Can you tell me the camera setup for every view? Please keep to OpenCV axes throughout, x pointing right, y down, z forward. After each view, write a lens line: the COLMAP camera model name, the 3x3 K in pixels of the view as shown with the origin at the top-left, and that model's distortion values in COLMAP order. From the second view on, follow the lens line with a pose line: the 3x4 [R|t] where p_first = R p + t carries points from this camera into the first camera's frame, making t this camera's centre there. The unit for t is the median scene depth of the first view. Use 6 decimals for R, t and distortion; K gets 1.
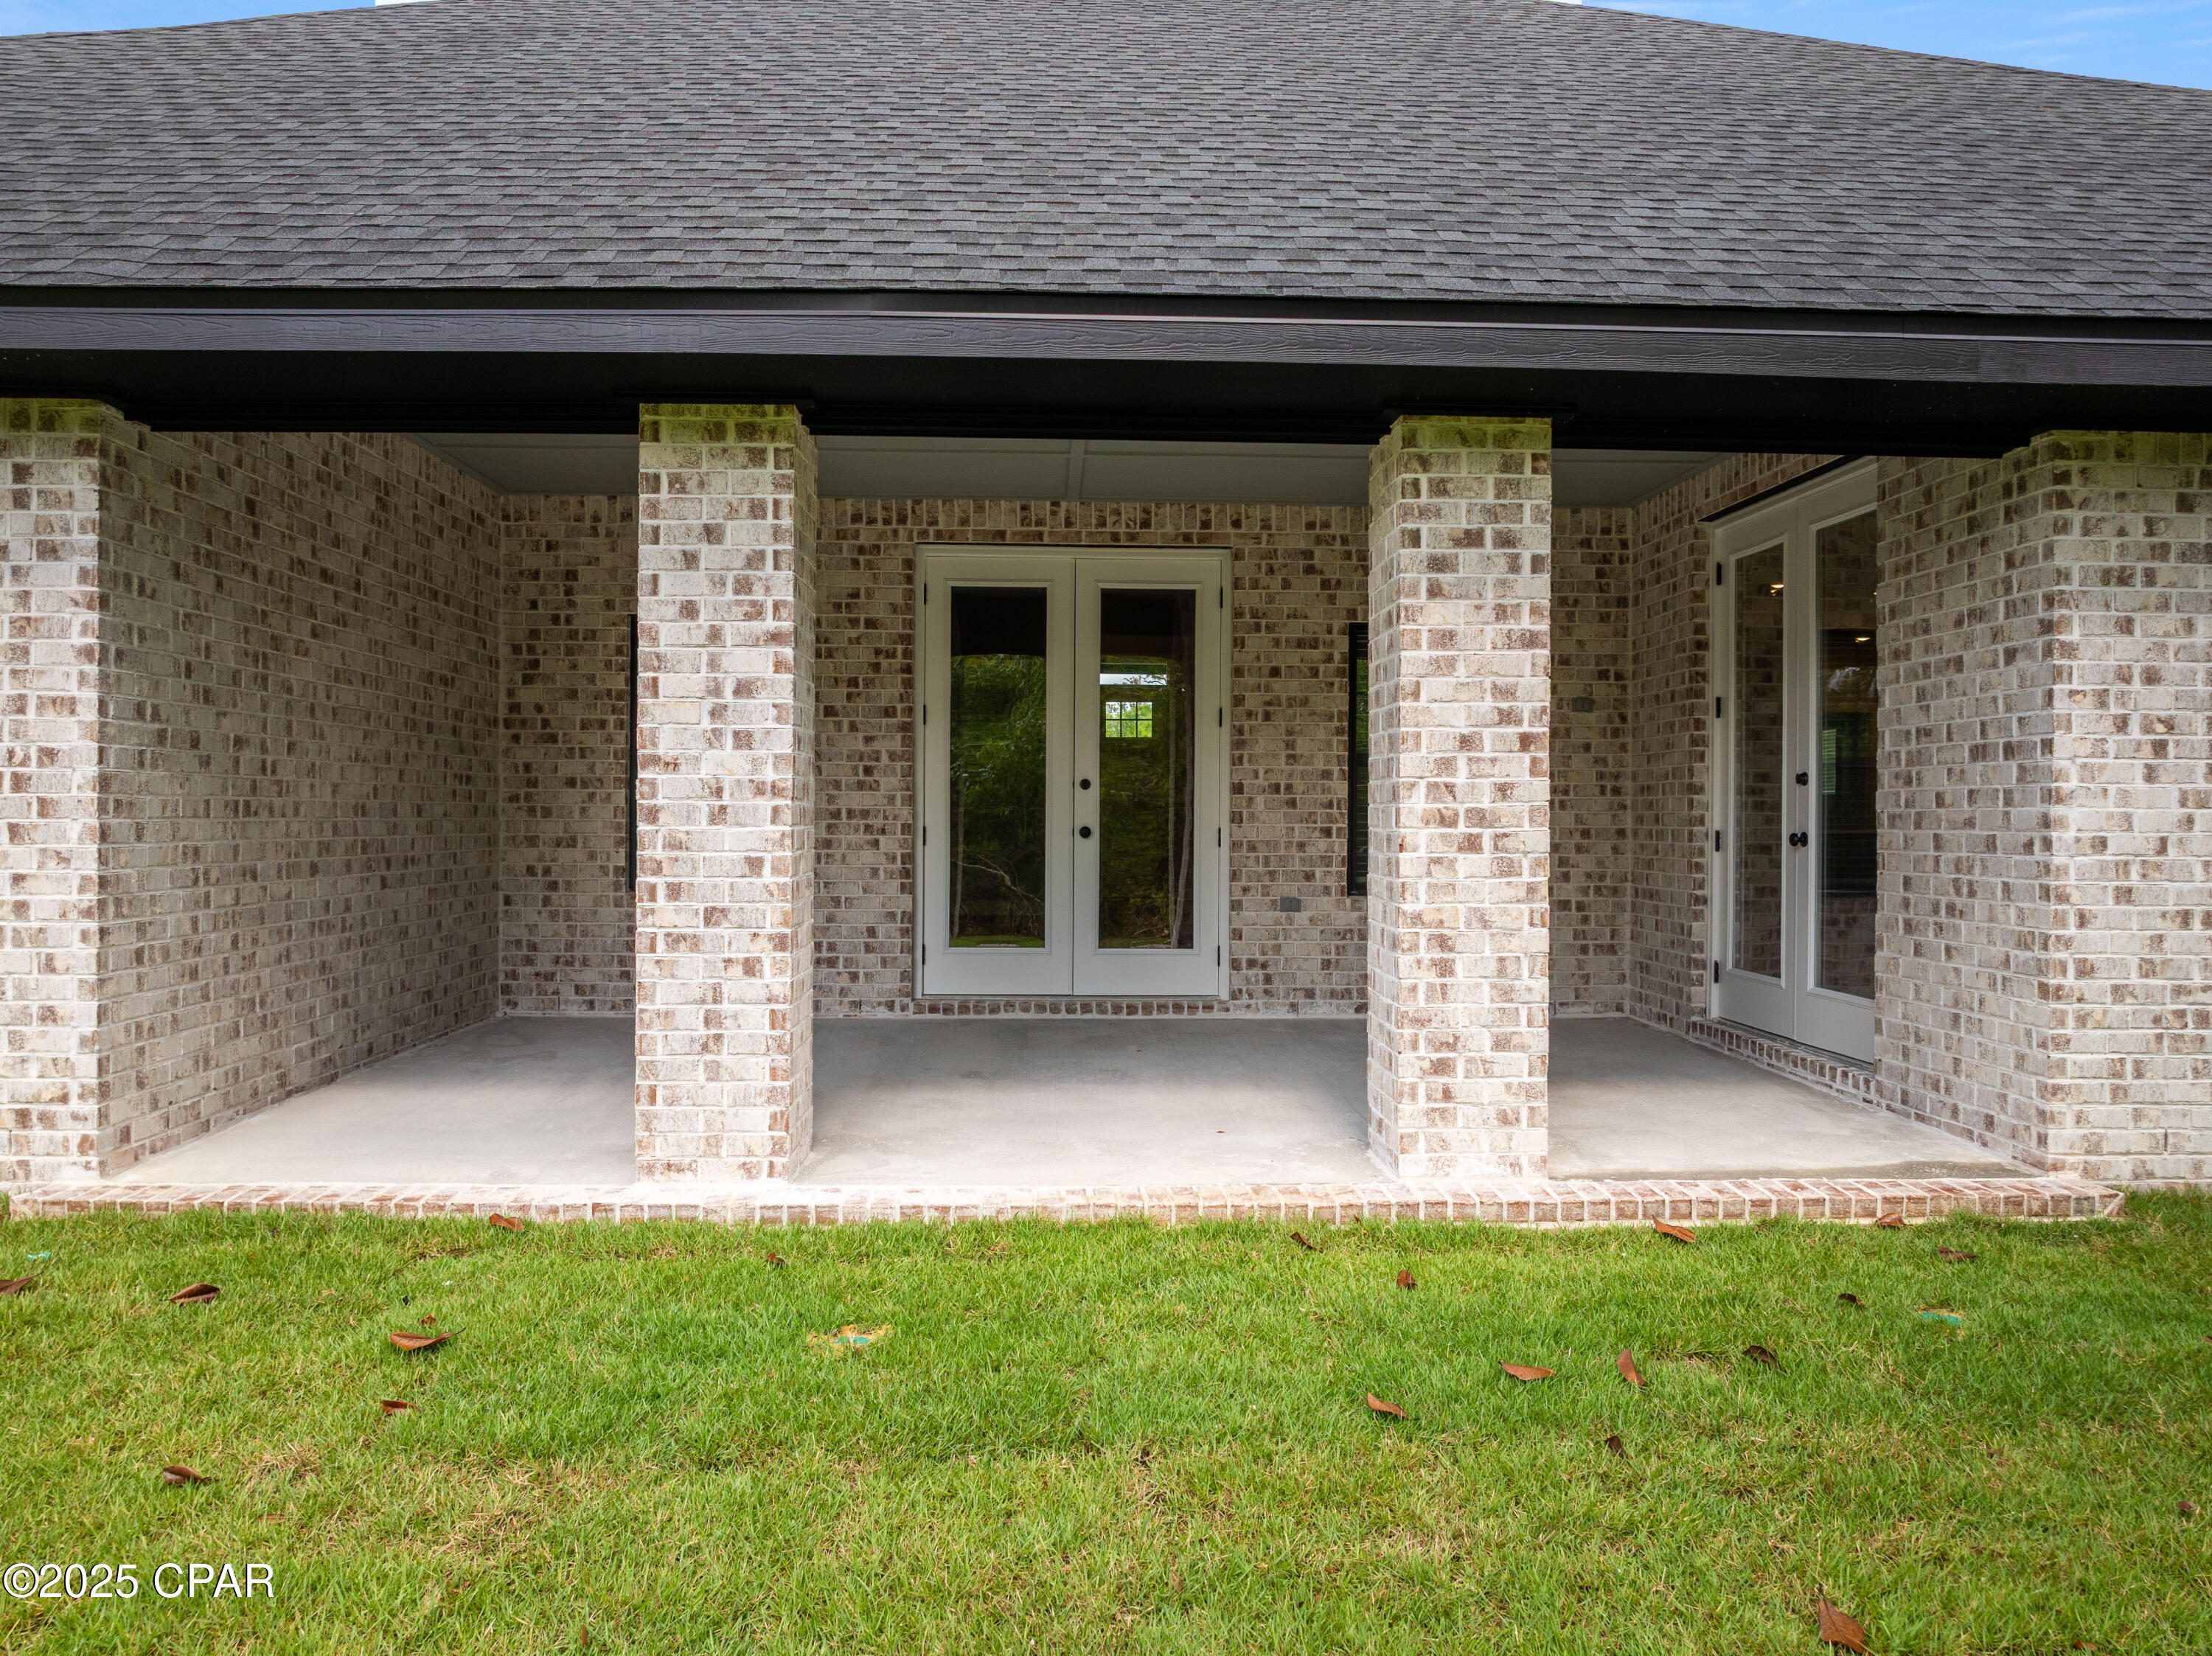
lens RADIAL K [[1503.9, 0, 1109.1], [0, 1503.9, 814.3], [0, 0, 1]] dist [-0.027677, 0.004669]
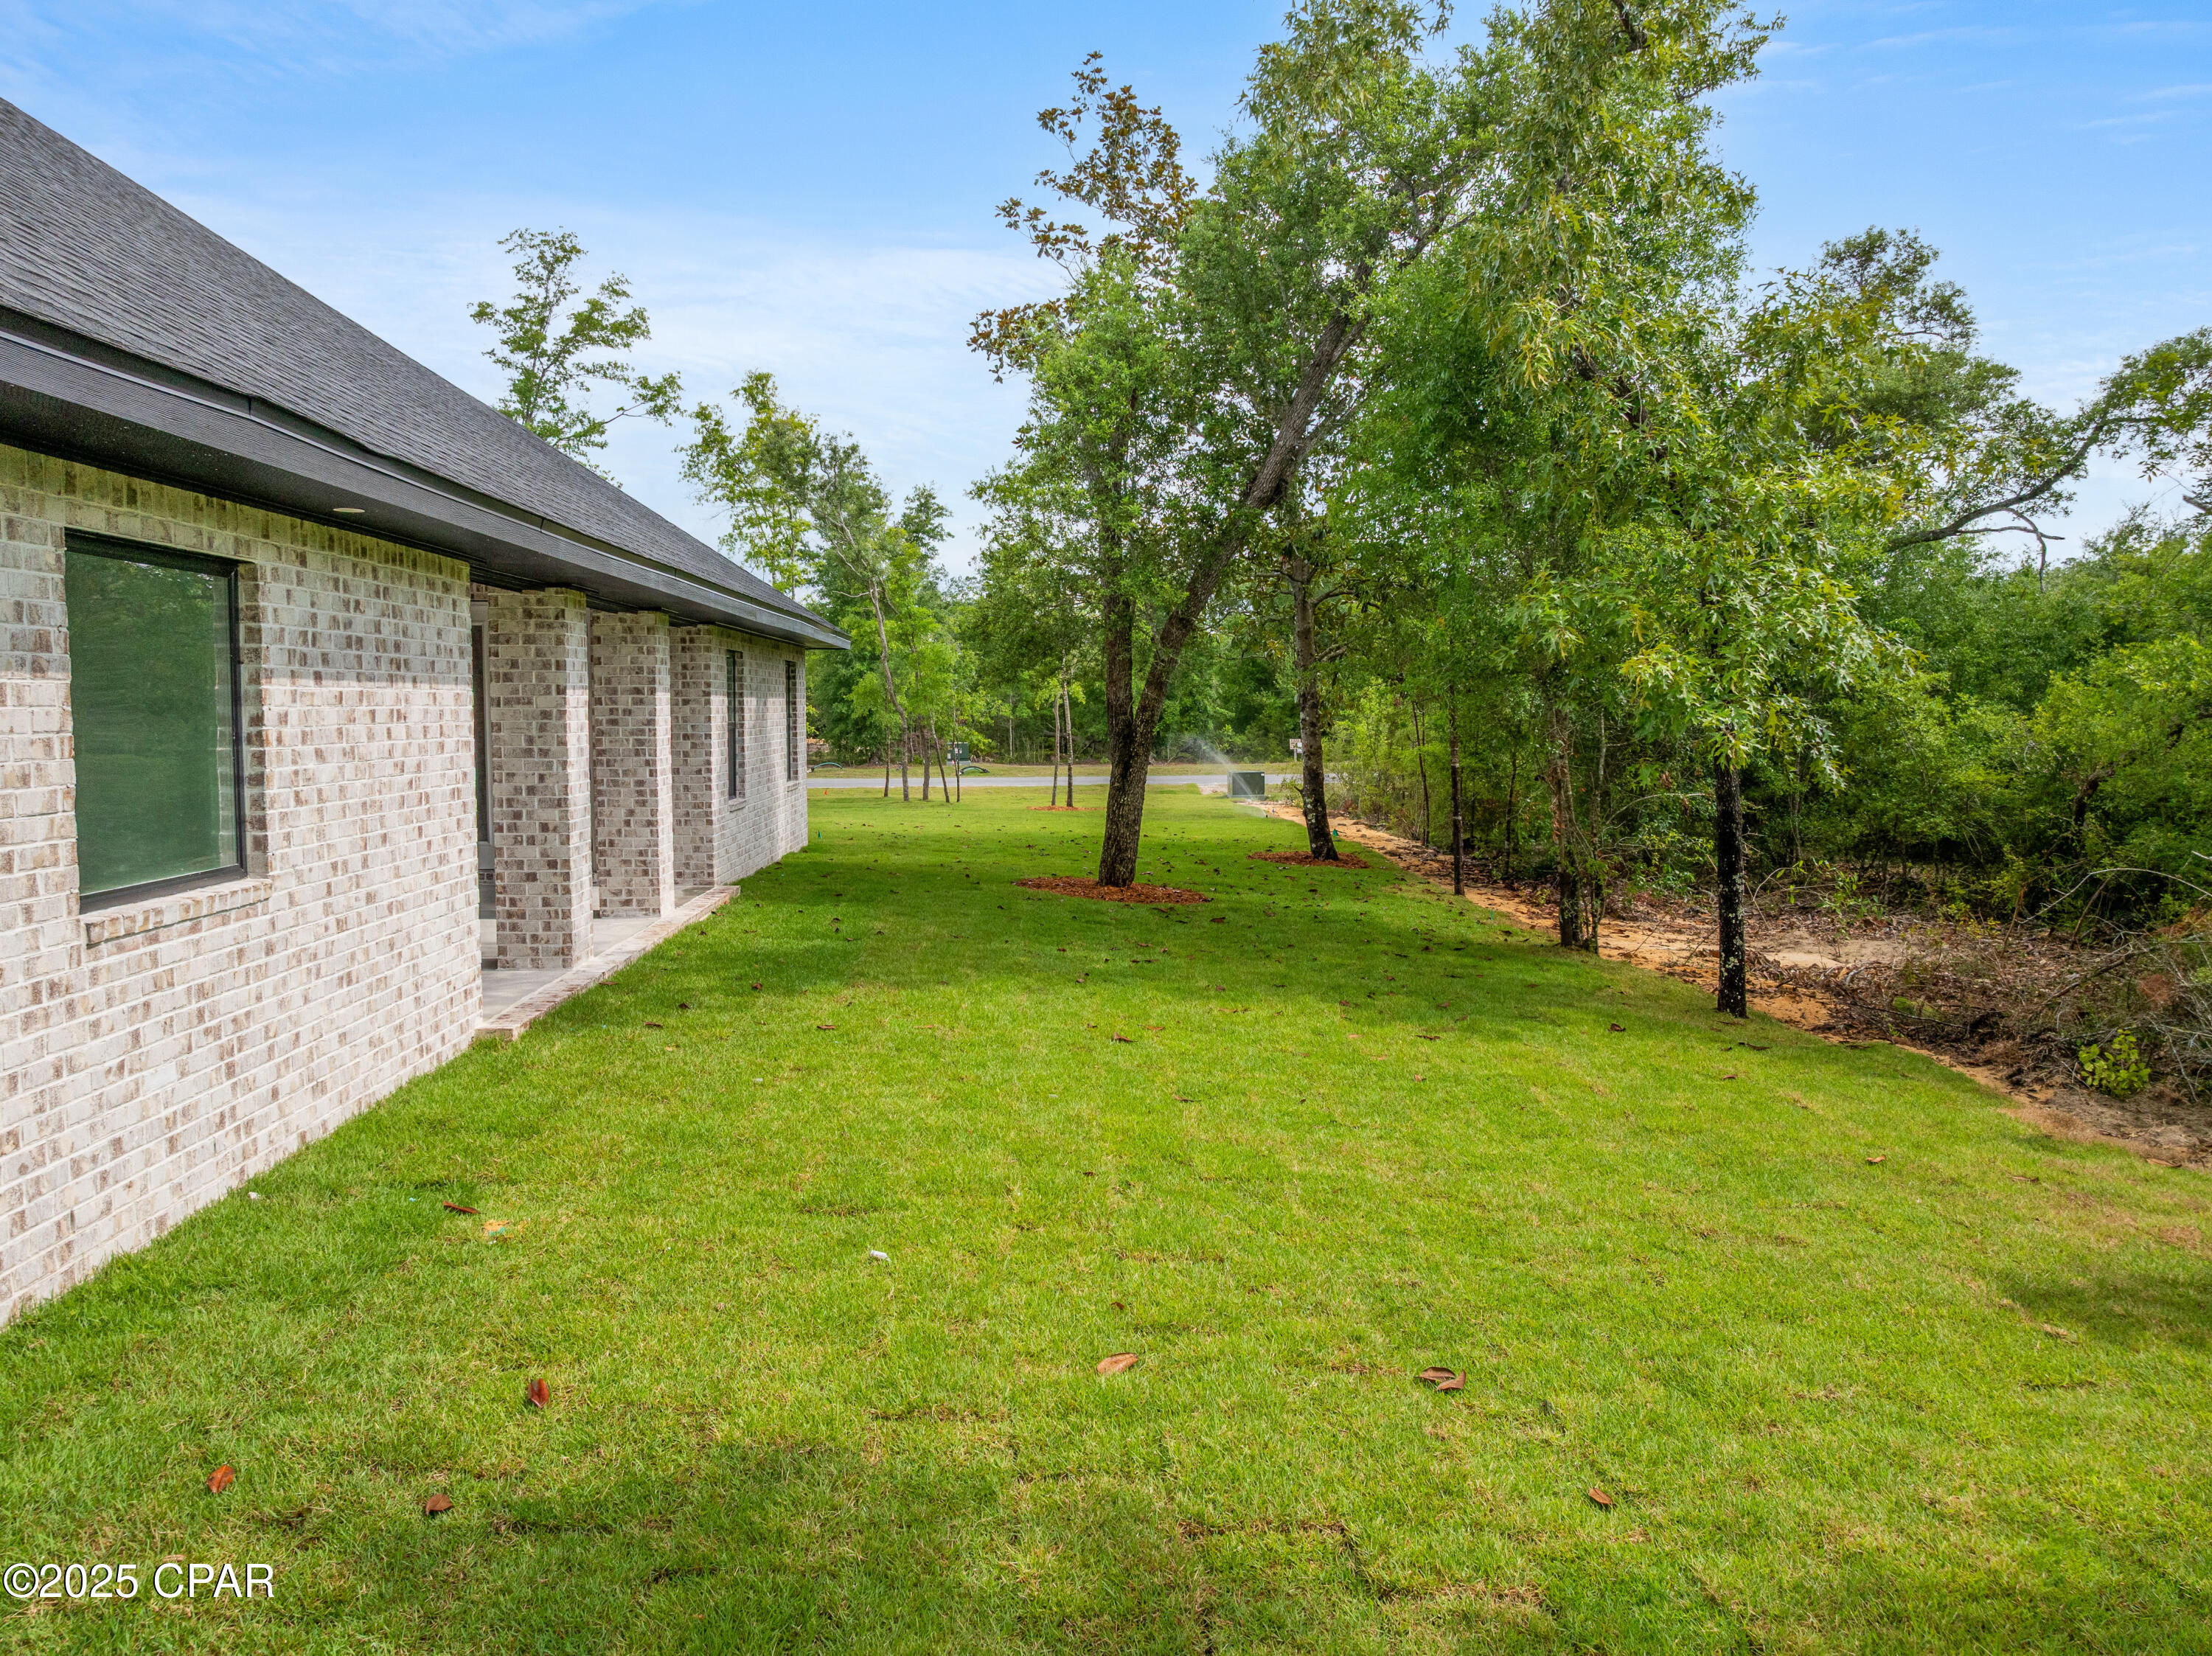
lens RADIAL K [[1557.5, 0, 1106.0], [0, 1557.5, 828.0], [0, 0, 1]] dist [-0.038593, 0.009443]
pose [[-0.006508, -0.084157, 0.996431, -2.407860], [0.001136, 0.996451, 0.084166, -0.123136], [-0.999978, 0.001680, -0.006390, 0.268641]]
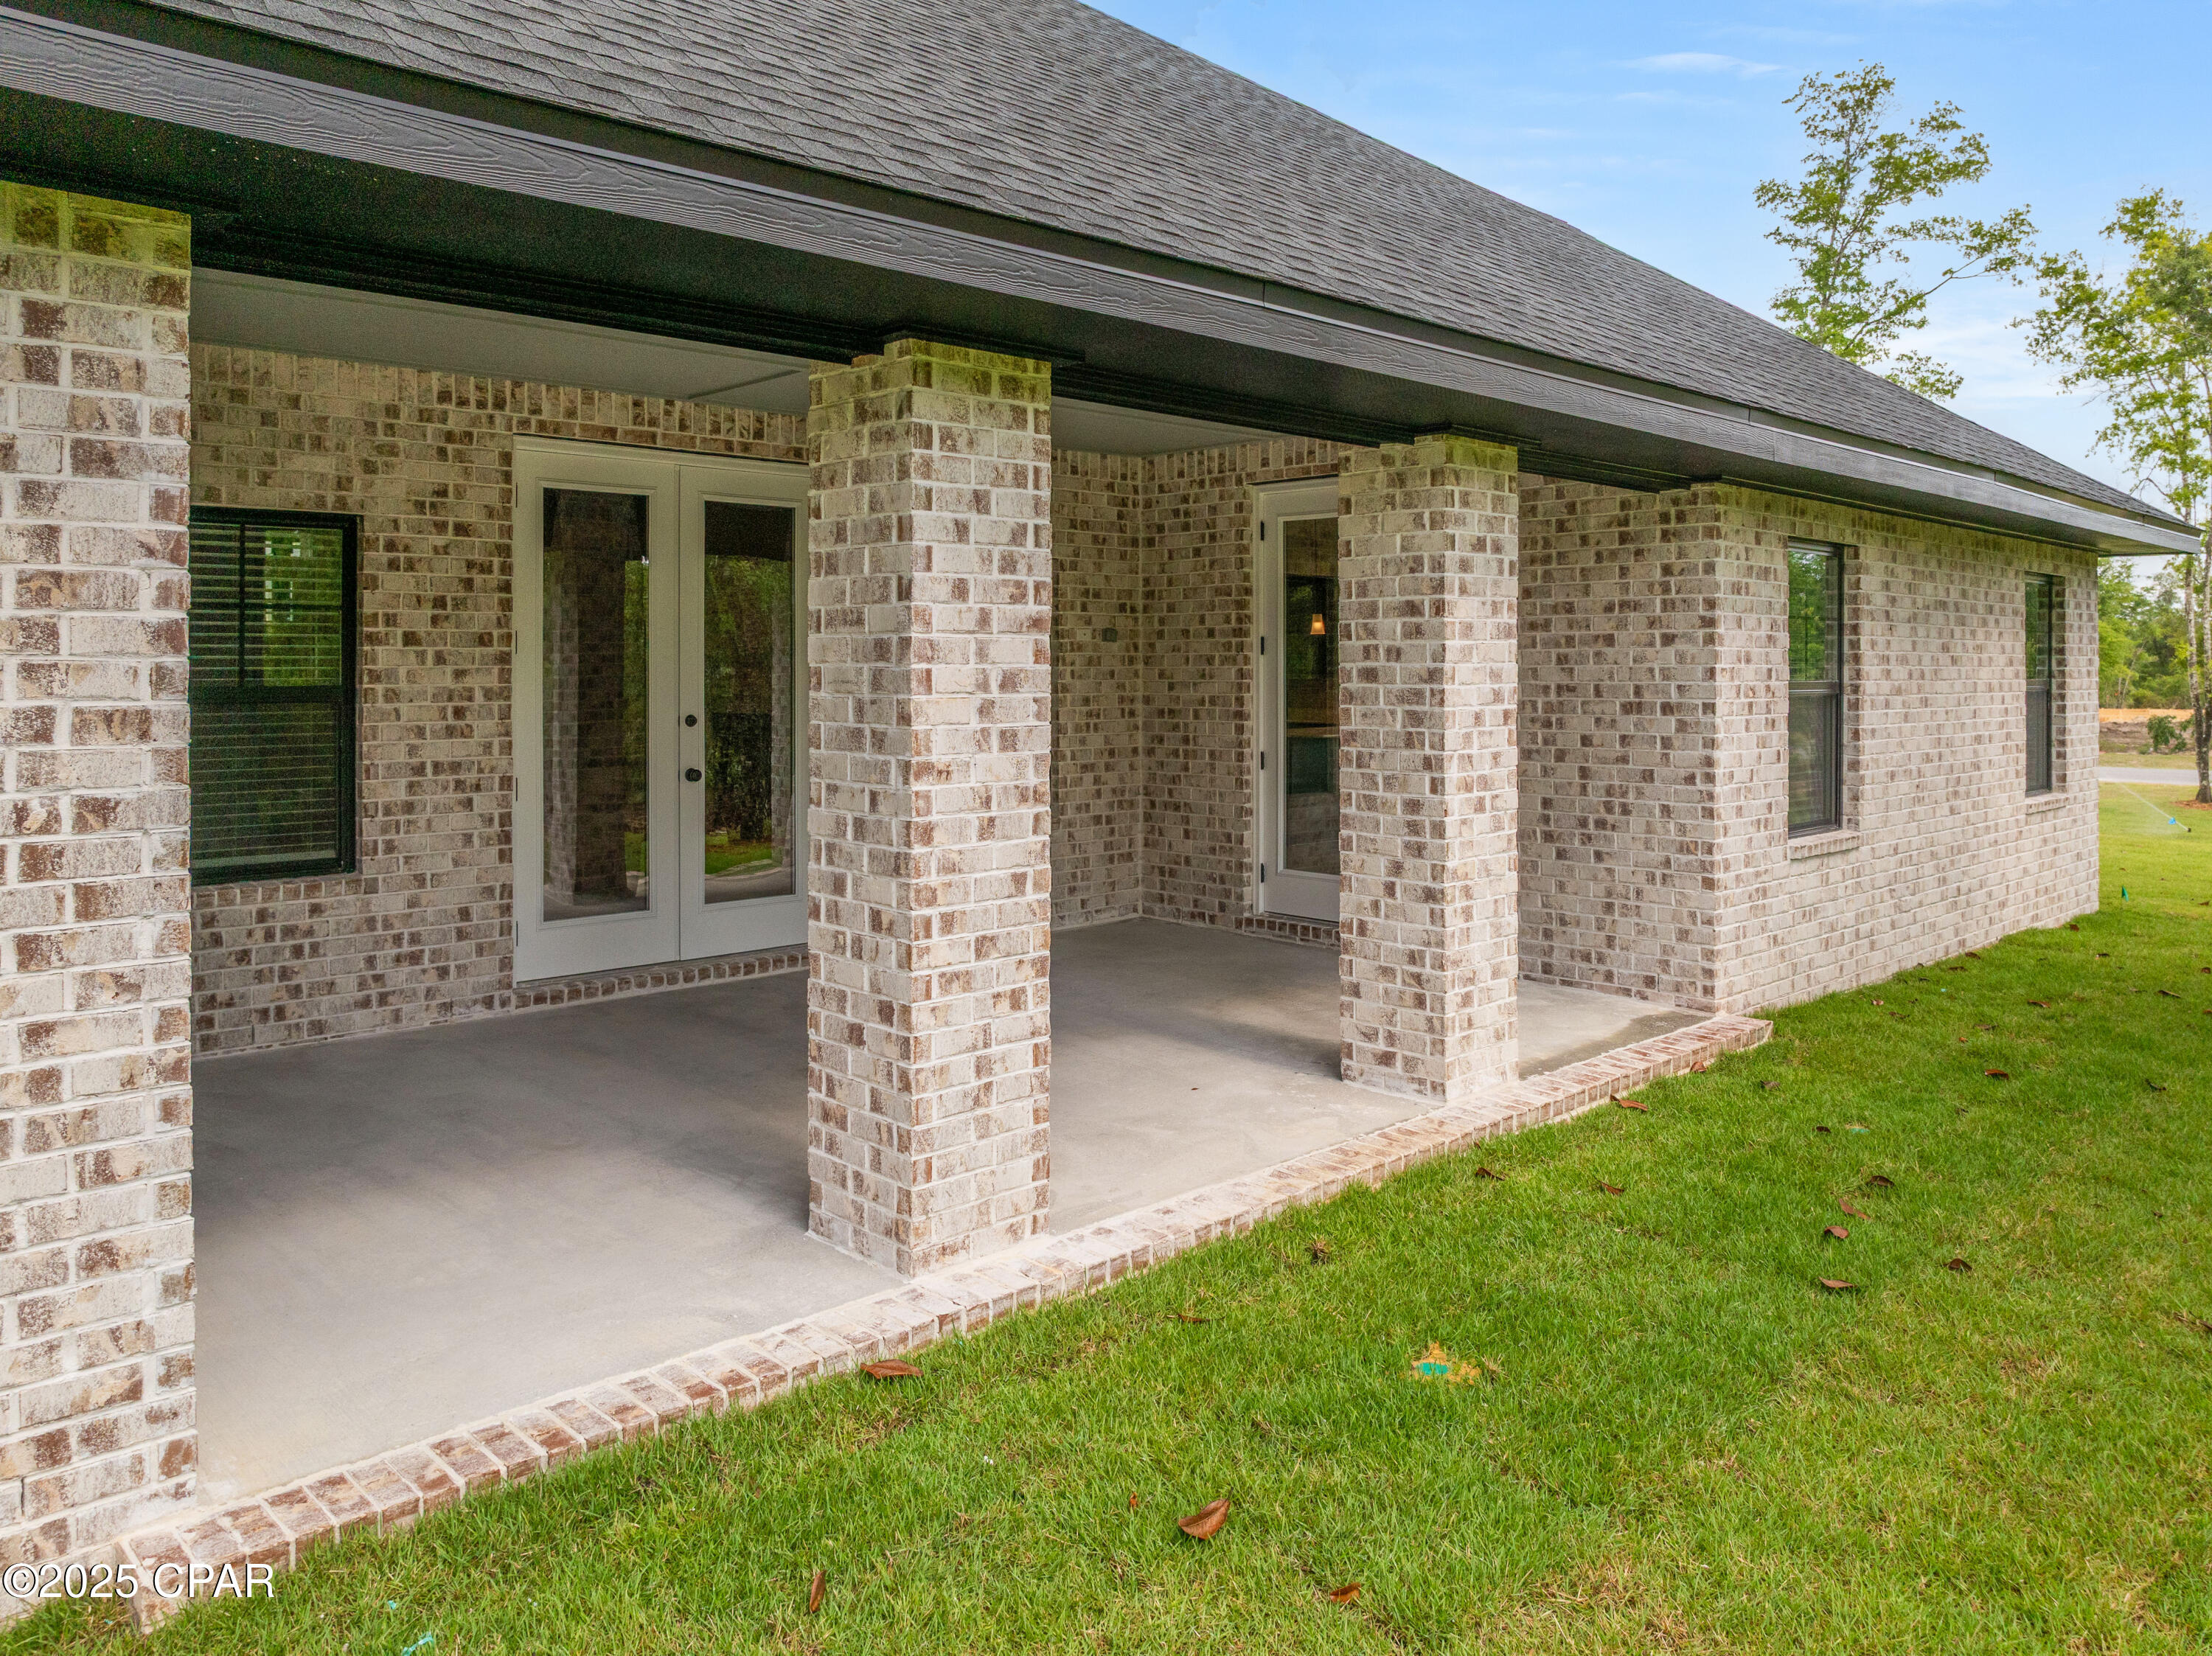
lens RADIAL K [[1539.9, 0, 1100.2], [0, 1539.9, 671.6], [0, 0, 1]] dist [-0.012476, -0.004634]
pose [[0.764723, -0.005641, 0.644334, -0.756513], [0.006994, 0.999975, 0.000453, -0.086944], [-0.644321, 0.004160, 0.764744, 0.273371]]
